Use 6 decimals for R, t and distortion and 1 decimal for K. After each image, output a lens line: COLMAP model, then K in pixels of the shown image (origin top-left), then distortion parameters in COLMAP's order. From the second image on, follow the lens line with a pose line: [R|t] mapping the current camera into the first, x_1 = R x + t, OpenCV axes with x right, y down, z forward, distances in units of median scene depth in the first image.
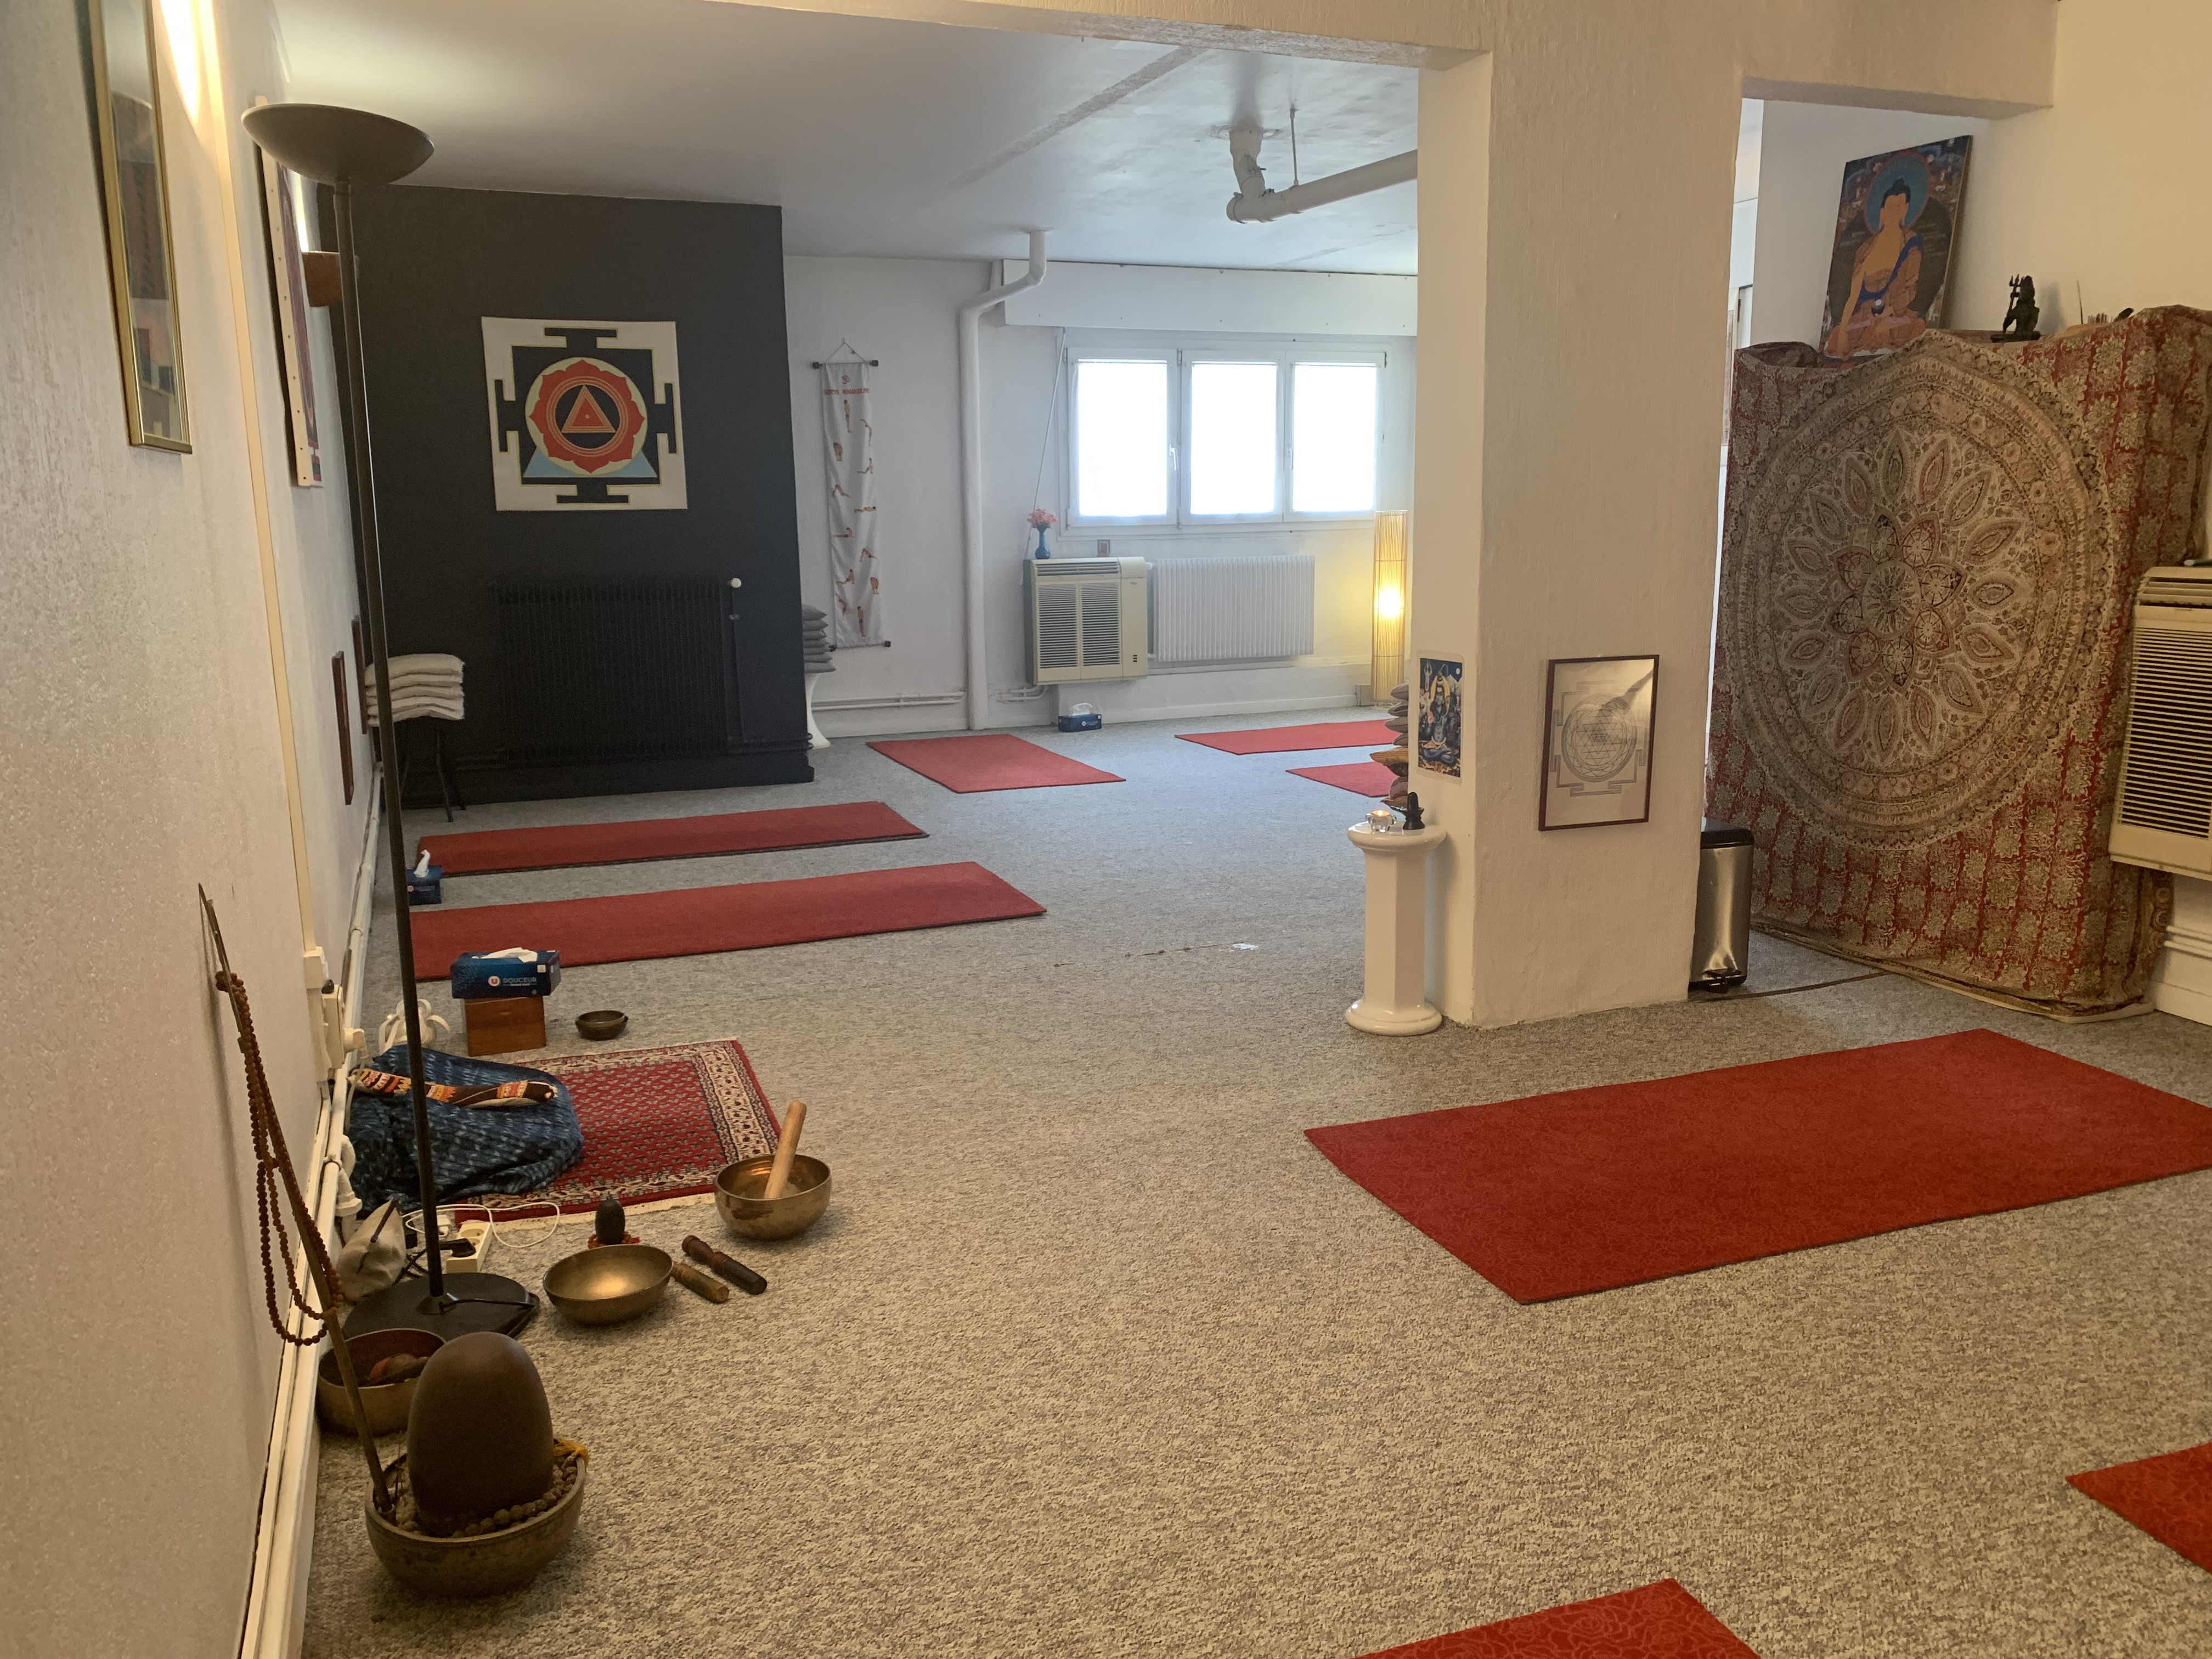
lens RADIAL K [[1665.2, 0, 1129.9], [0, 1665.2, 860.0], [0, 0, 1]] dist [0.049724, -0.079084]
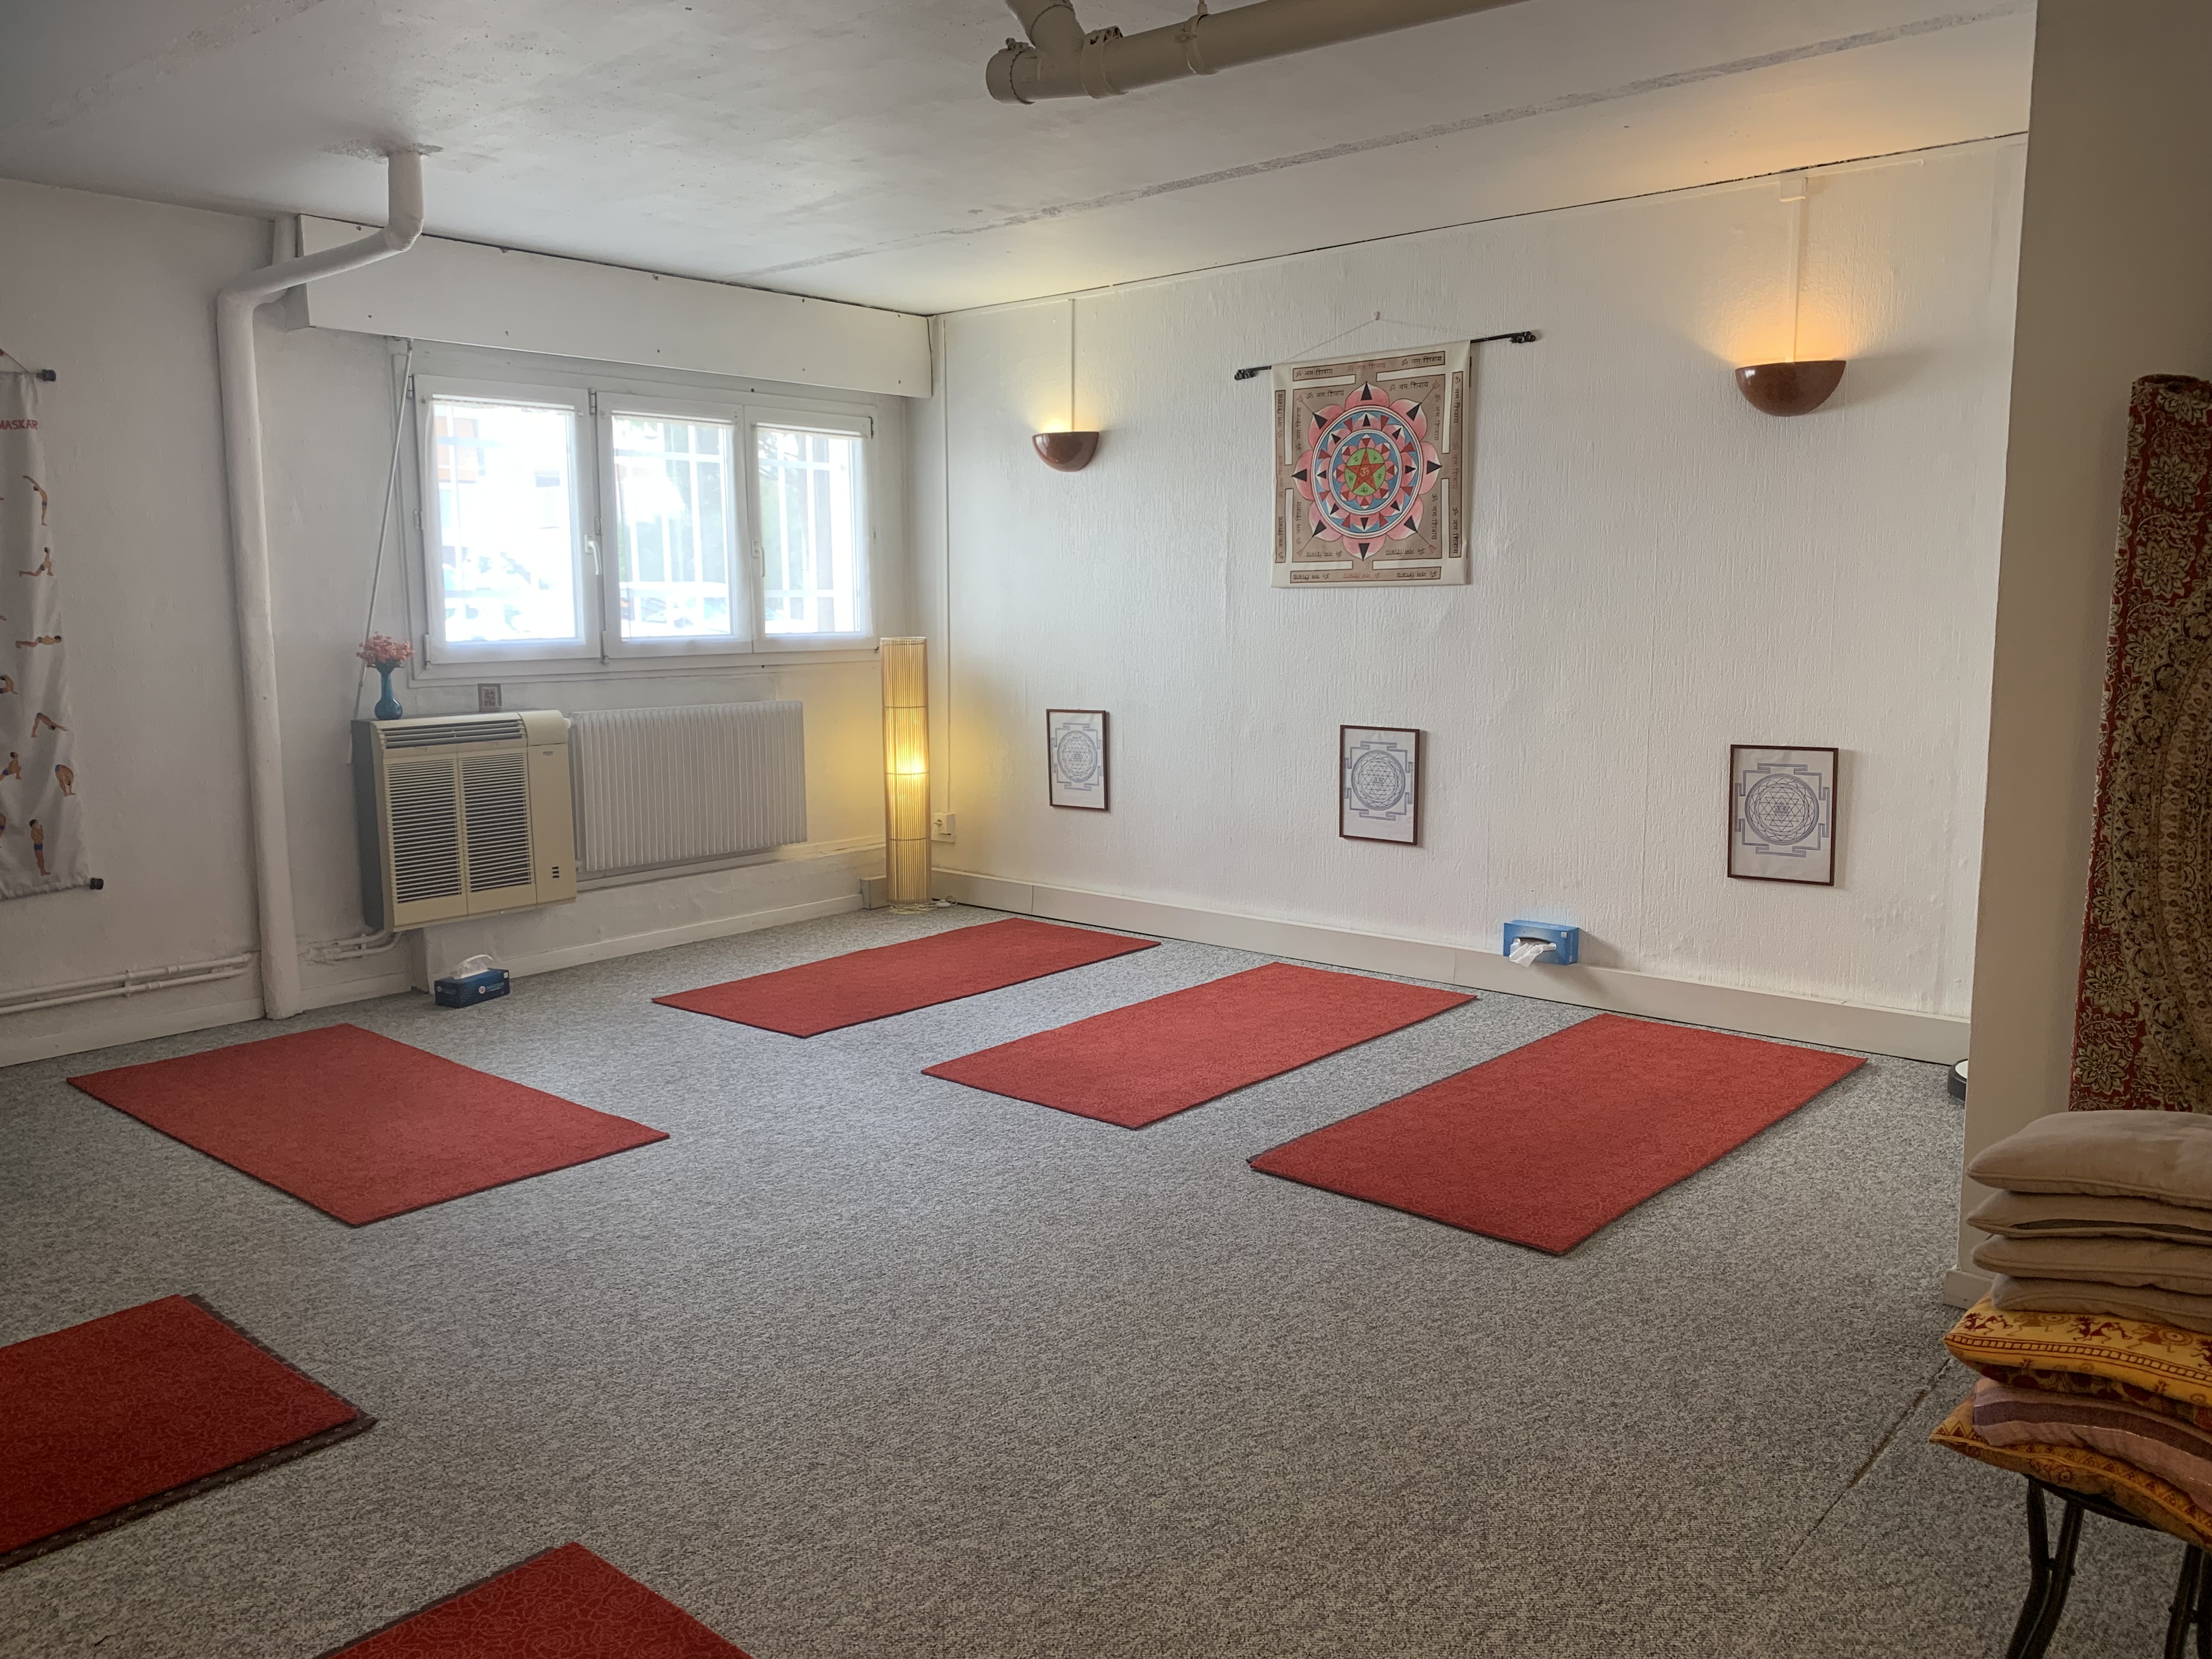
lens RADIAL K [[1720.2, 0, 1122.0], [0, 1720.2, 828.2], [0, 0, 1]] dist [0.026789, -0.012814]
pose [[0.897231, -0.053340, 0.438328, -0.133032], [0.088223, 0.994317, -0.059589, -0.121796], [-0.432658, 0.092136, 0.896838, 0.502411]]
